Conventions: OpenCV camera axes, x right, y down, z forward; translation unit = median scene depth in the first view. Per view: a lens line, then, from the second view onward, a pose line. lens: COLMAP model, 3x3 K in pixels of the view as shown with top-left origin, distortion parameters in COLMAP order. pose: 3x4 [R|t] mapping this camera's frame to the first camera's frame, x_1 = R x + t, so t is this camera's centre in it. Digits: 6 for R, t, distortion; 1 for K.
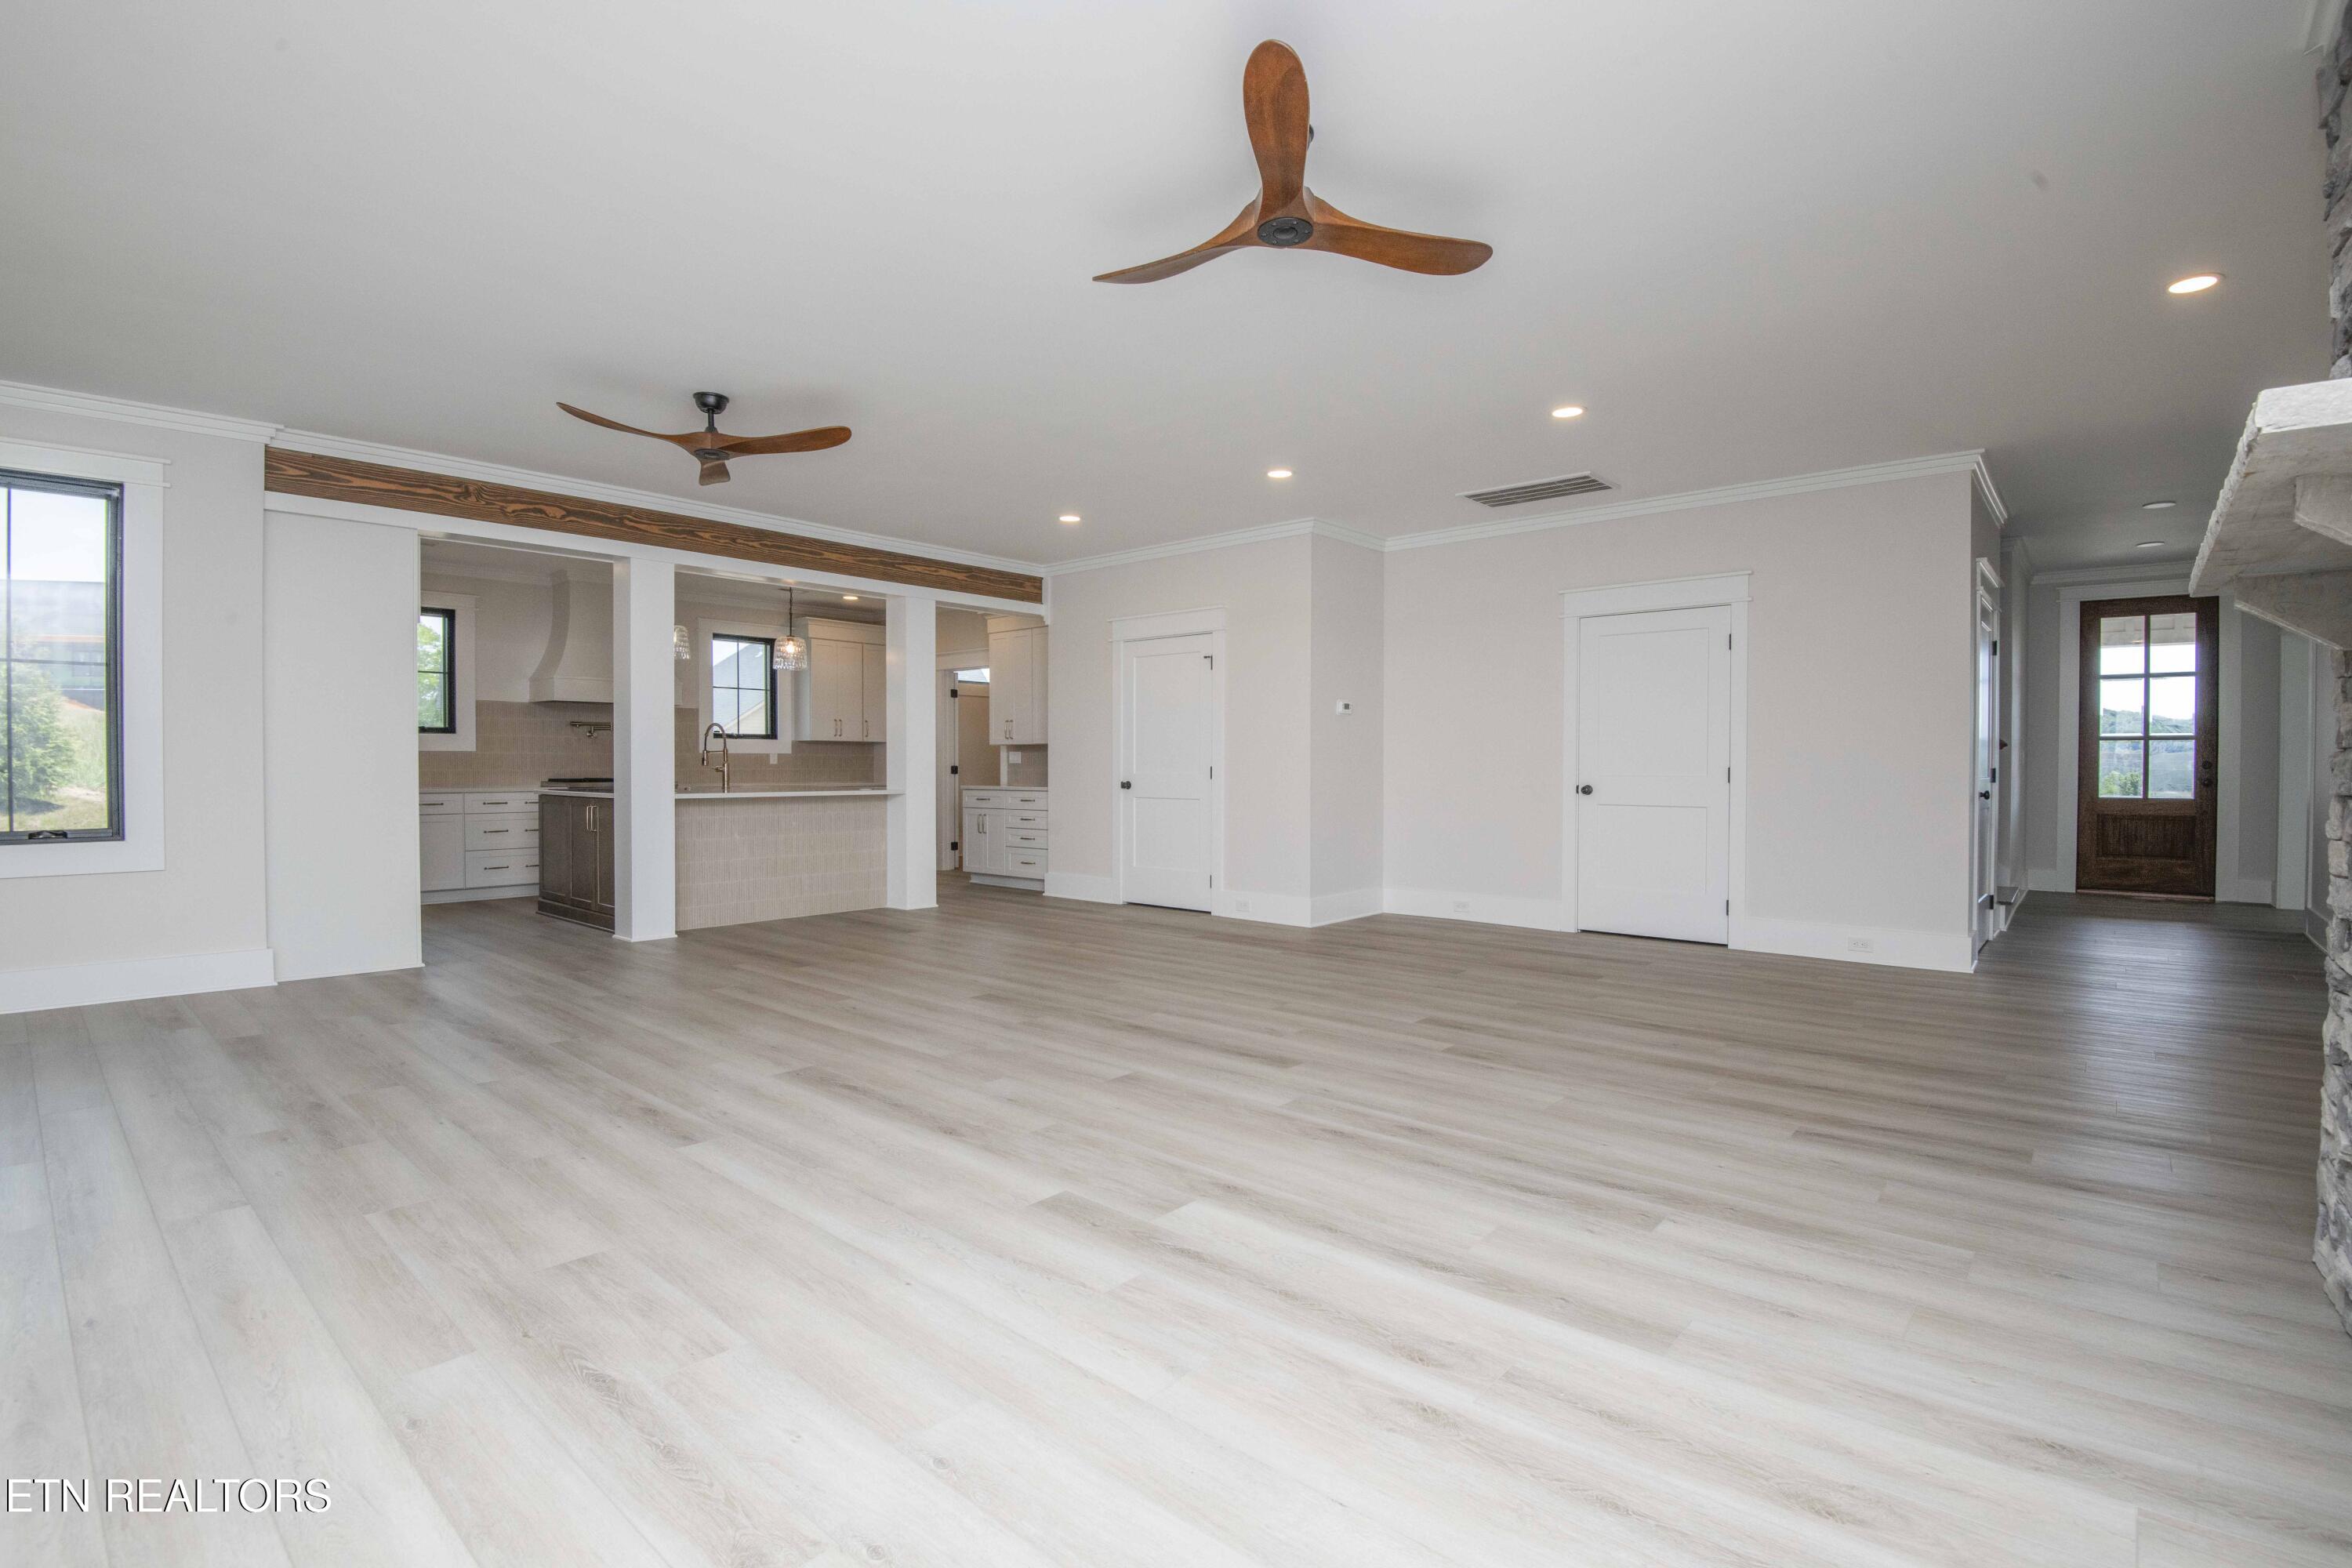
lens RADIAL K [[1078.8, 0, 1187.8], [0, 1078.8, 780.9], [0, 0, 1]] dist [-0.001751, -0.043843]
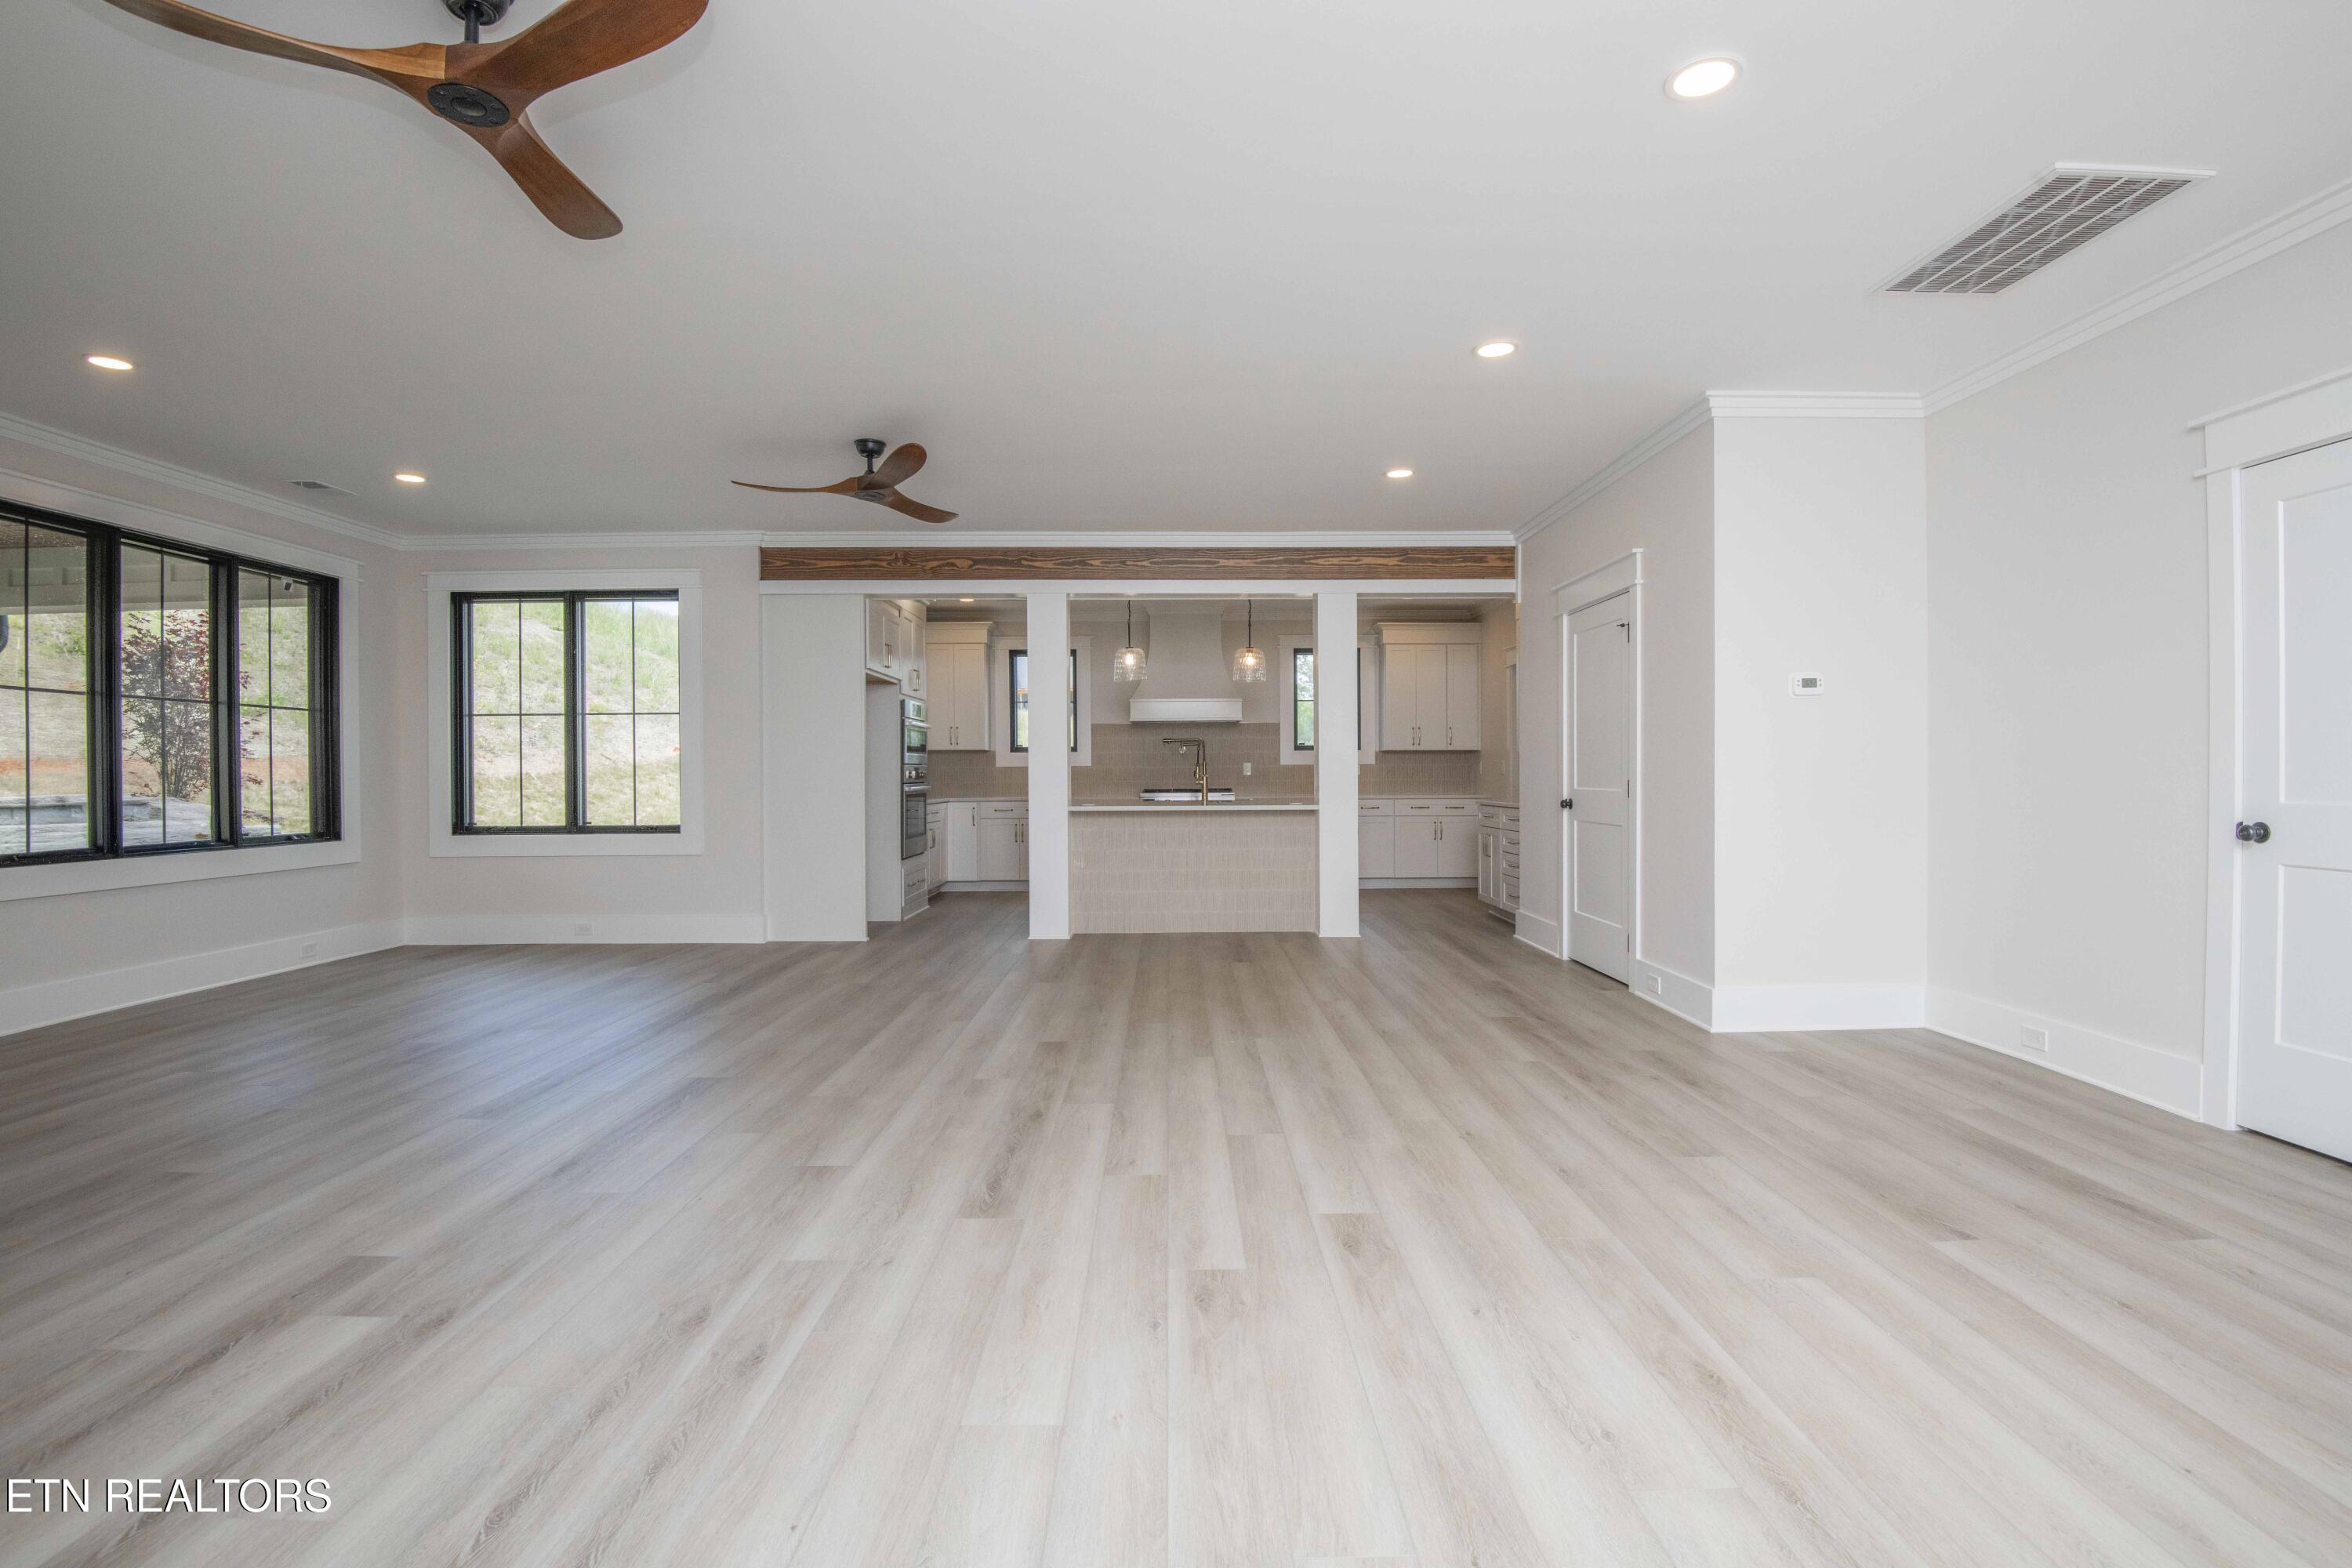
lens RADIAL K [[1084.7, 0, 1183.2], [0, 1084.7, 784.0], [0, 0, 1]] dist [-0.001112, -0.028702]
pose [[0.665241, 0.002965, -0.746622, 0.411913], [-0.004327, 0.999991, 0.000115, -0.011404], [0.746616, 0.003154, 0.665248, 0.362133]]
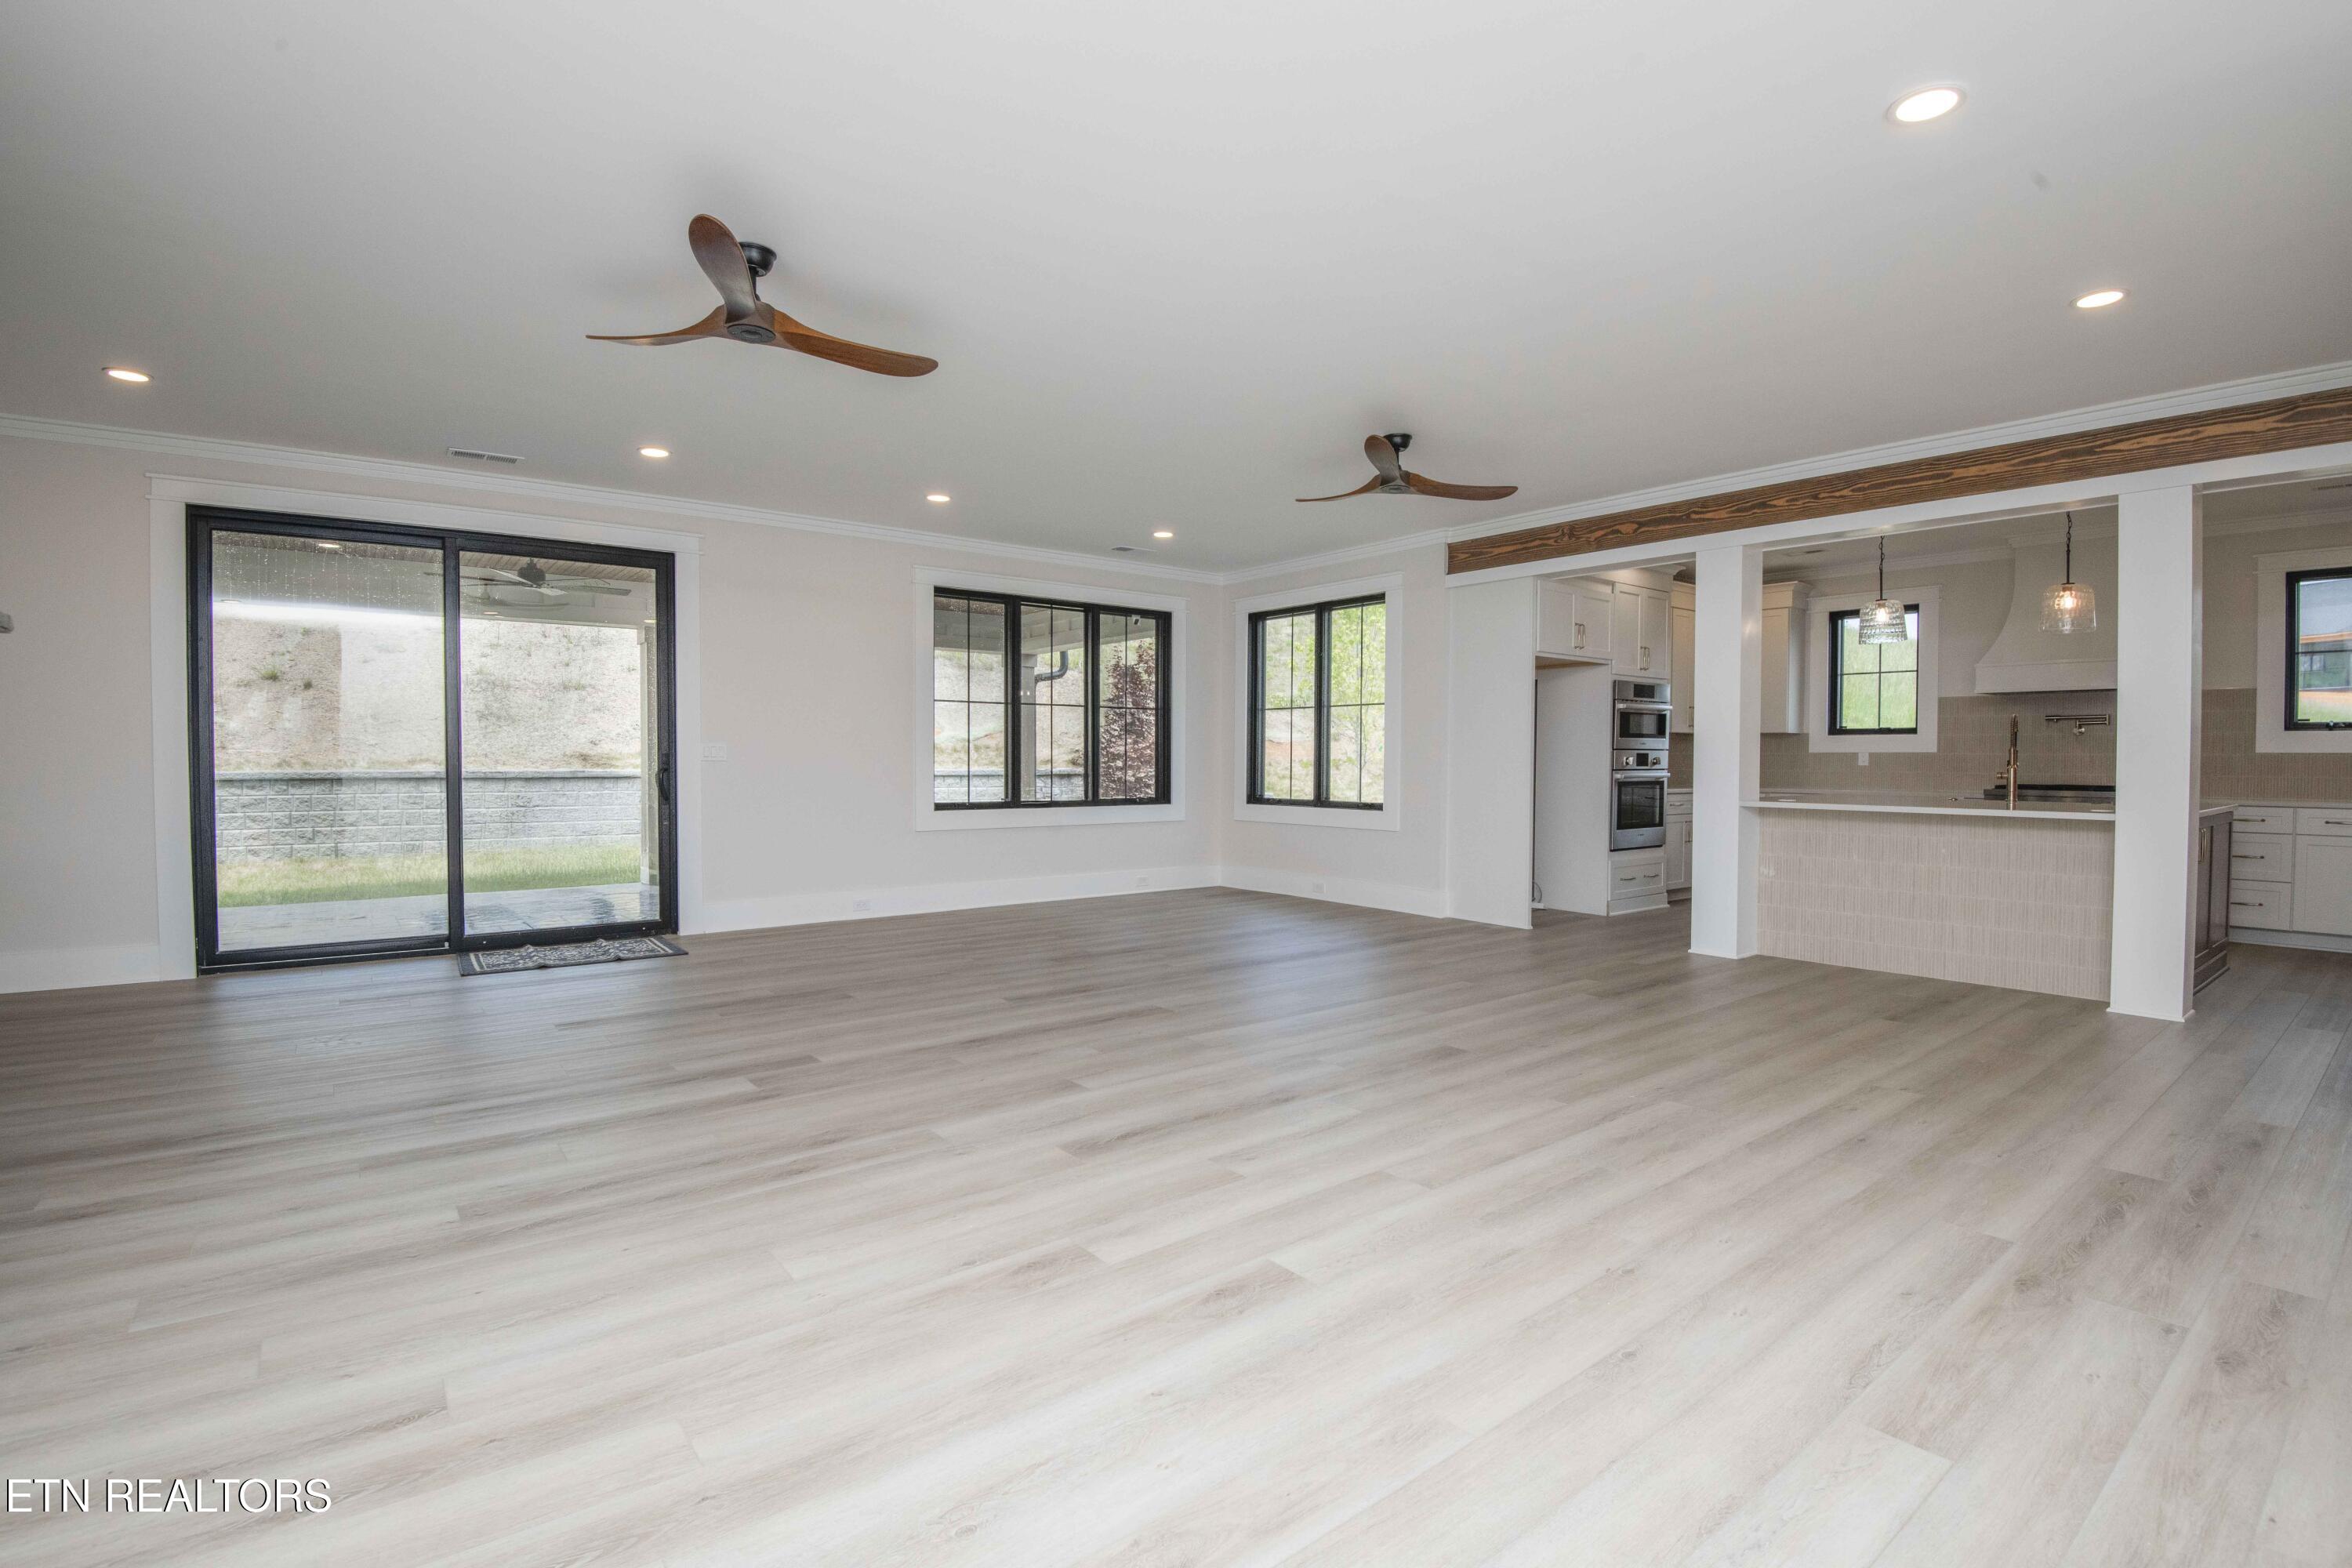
lens RADIAL K [[1084.7, 0, 1183.2], [0, 1084.7, 784.0], [0, 0, 1]] dist [-0.001112, -0.028702]
pose [[-0.184369, 0.023117, -0.982585, 0.500510], [-0.018045, 0.999475, 0.026900, -0.018434], [0.982692, 0.022690, -0.183855, 0.707738]]
